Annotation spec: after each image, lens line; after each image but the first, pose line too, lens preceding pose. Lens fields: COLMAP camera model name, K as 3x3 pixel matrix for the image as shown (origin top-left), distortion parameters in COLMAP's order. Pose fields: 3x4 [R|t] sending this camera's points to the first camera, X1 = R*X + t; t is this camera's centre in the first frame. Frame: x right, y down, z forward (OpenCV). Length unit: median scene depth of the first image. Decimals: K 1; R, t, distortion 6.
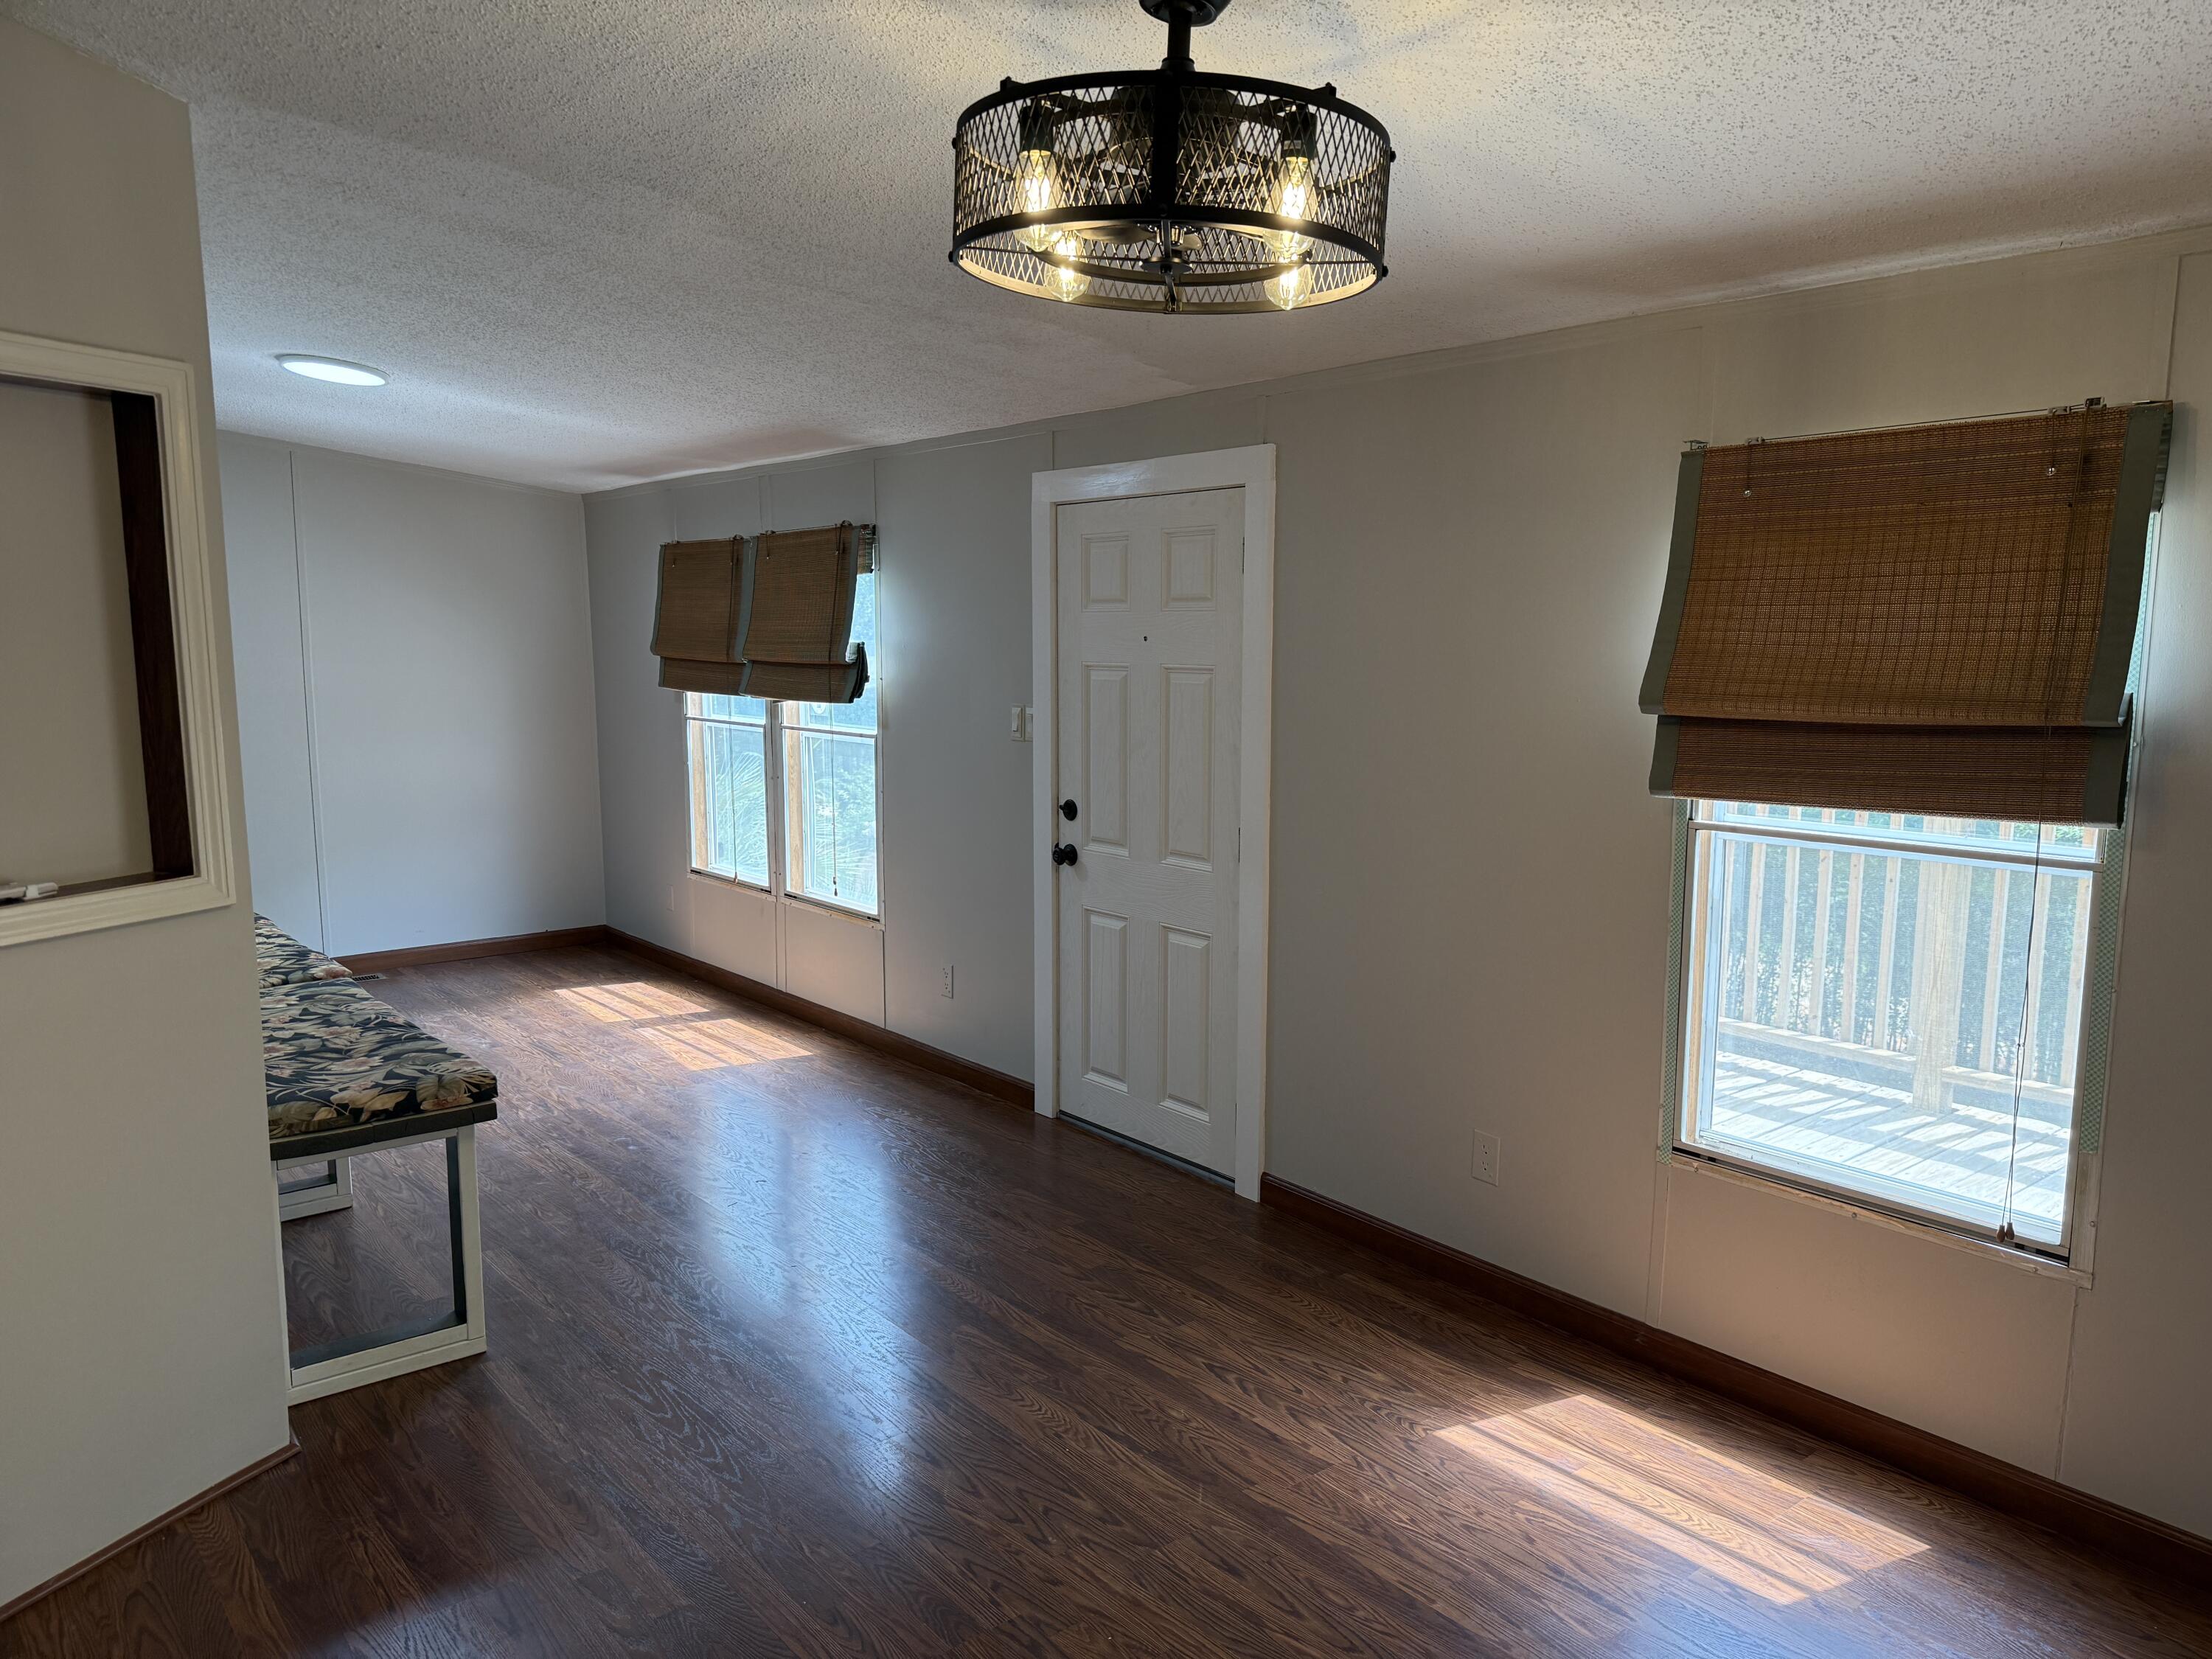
lens RADIAL K [[1604.5, 0, 1106.0], [0, 1604.5, 829.5], [0, 0, 1]] dist [0.102917, -0.124445]
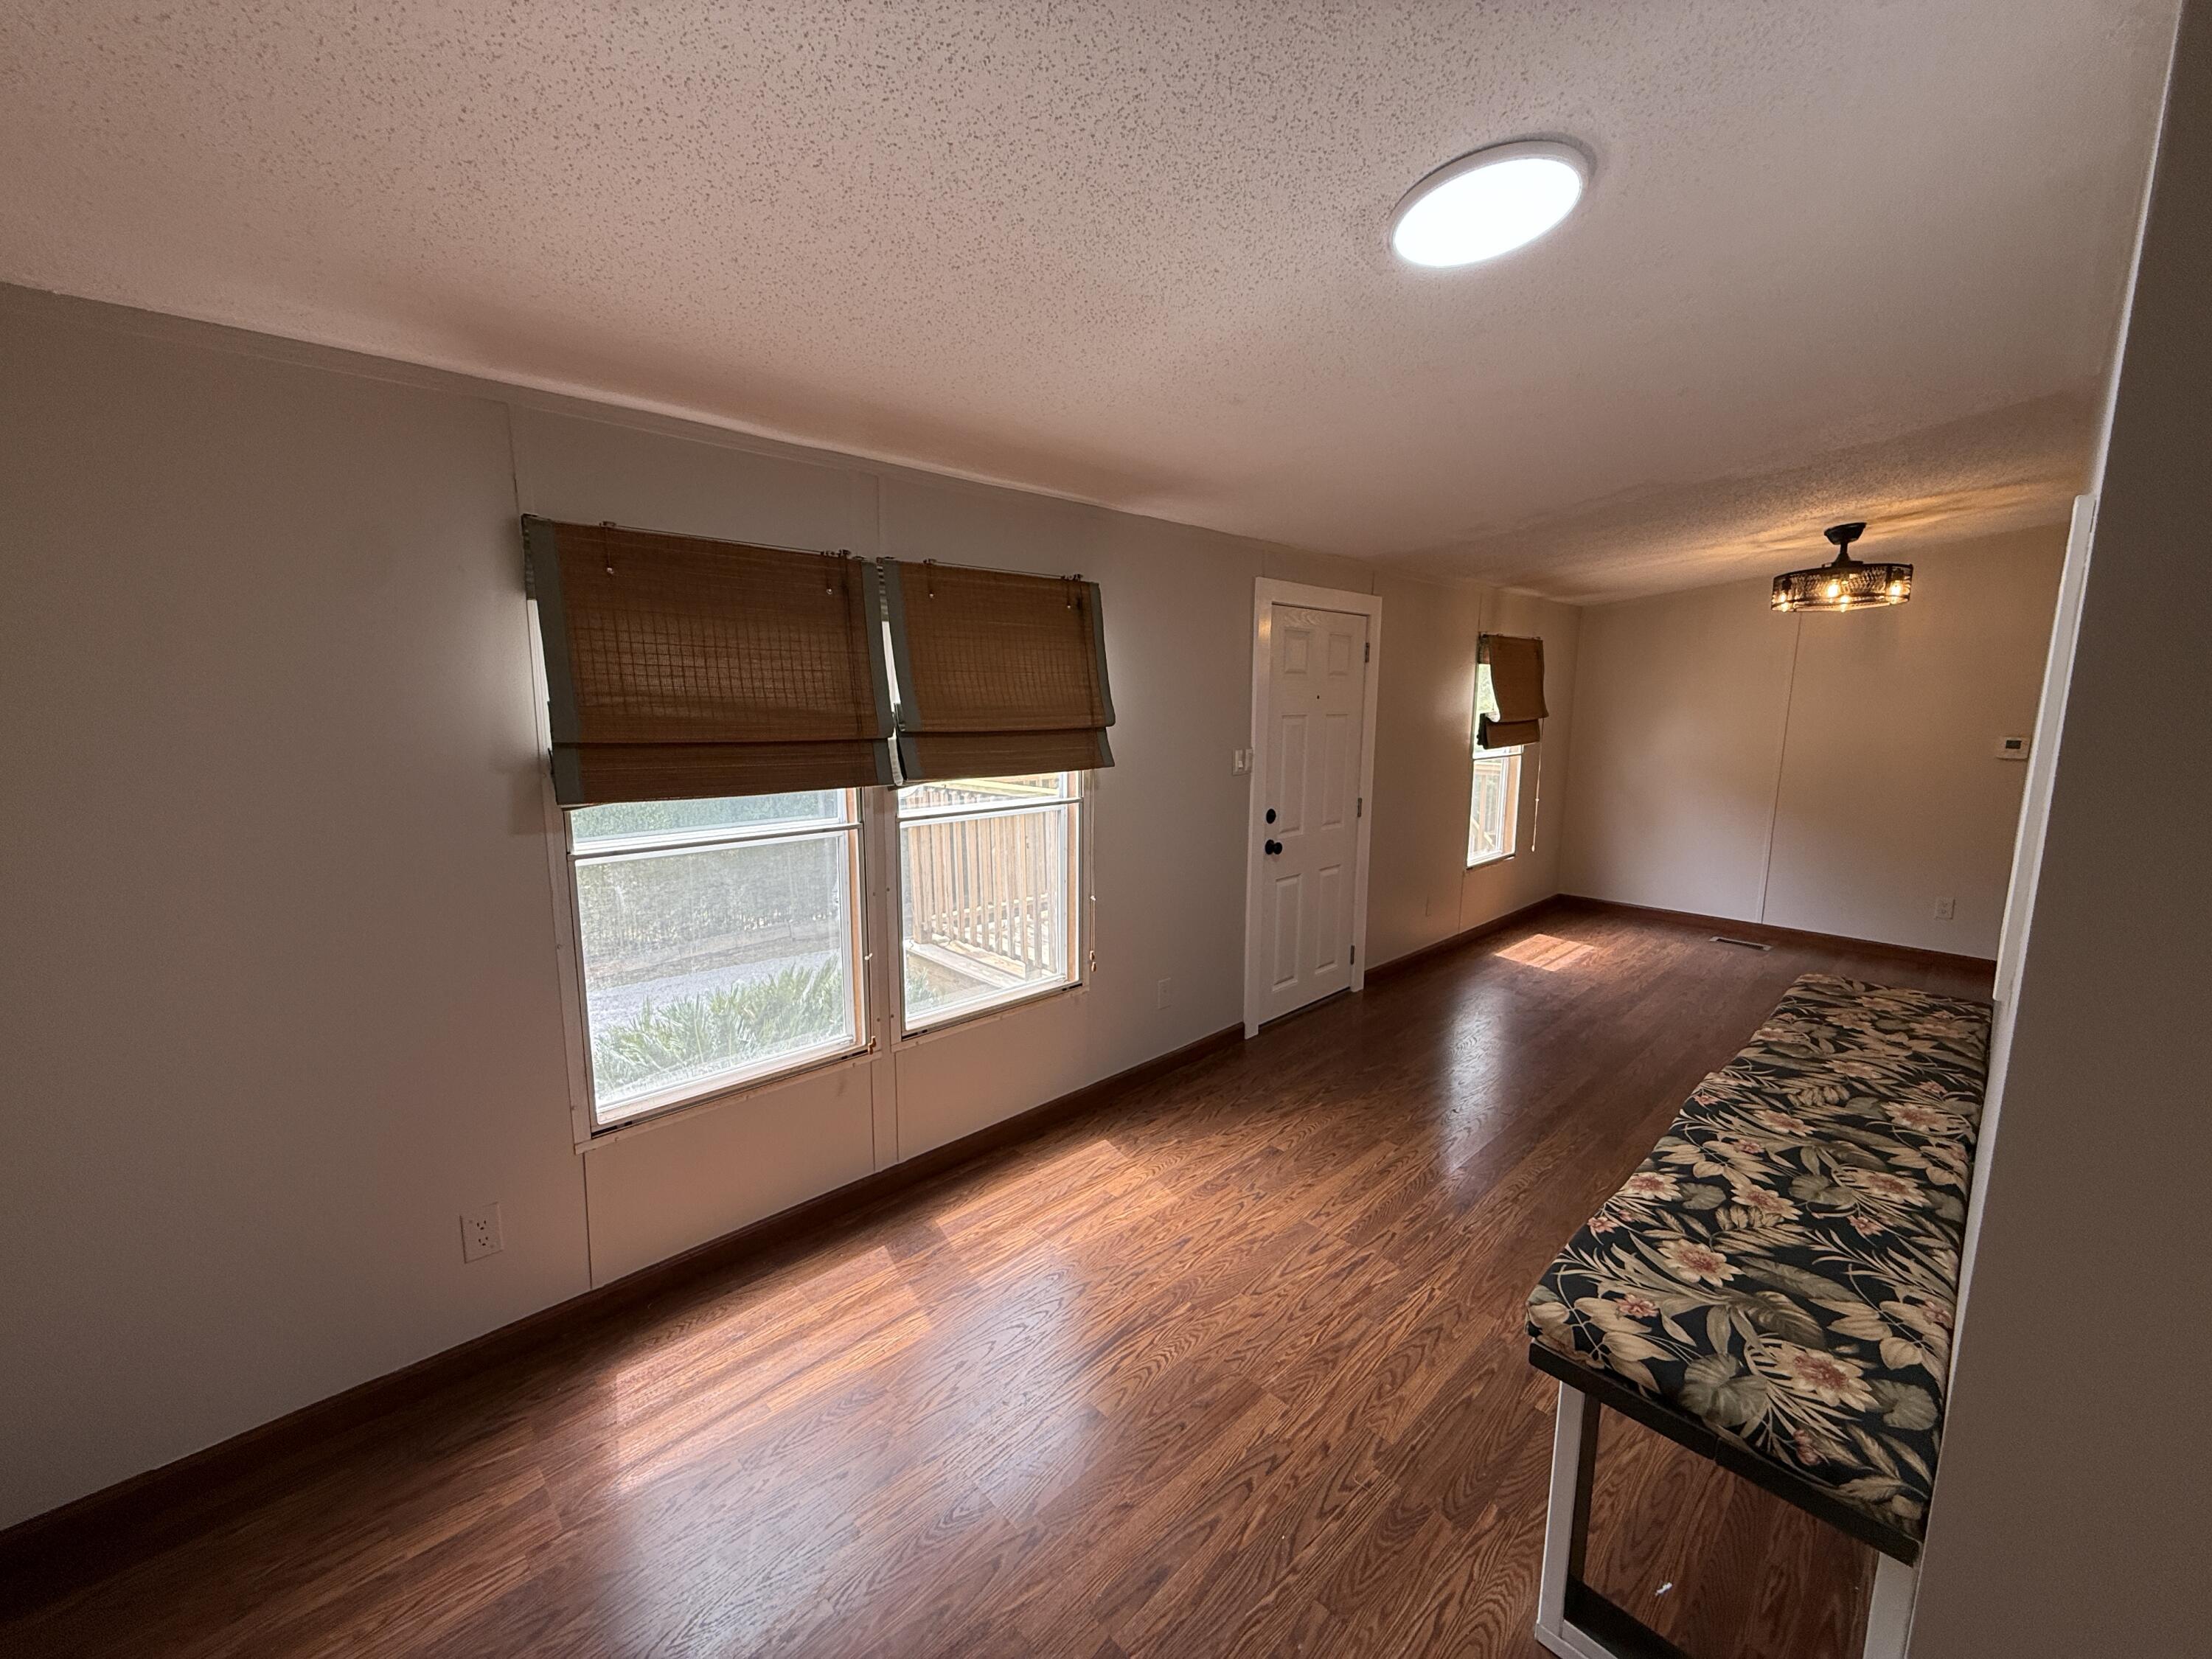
lens RADIAL K [[859.1, 0, 1097.5], [0, 859.1, 821.8], [0, 0, 1]] dist [0.001689, 0.000168]
pose [[-0.073679, -0.152533, 0.985548, -0.660734], [0.120327, 0.979655, 0.160616, -0.128218], [-0.989996, 0.130422, -0.053826, 1.019897]]
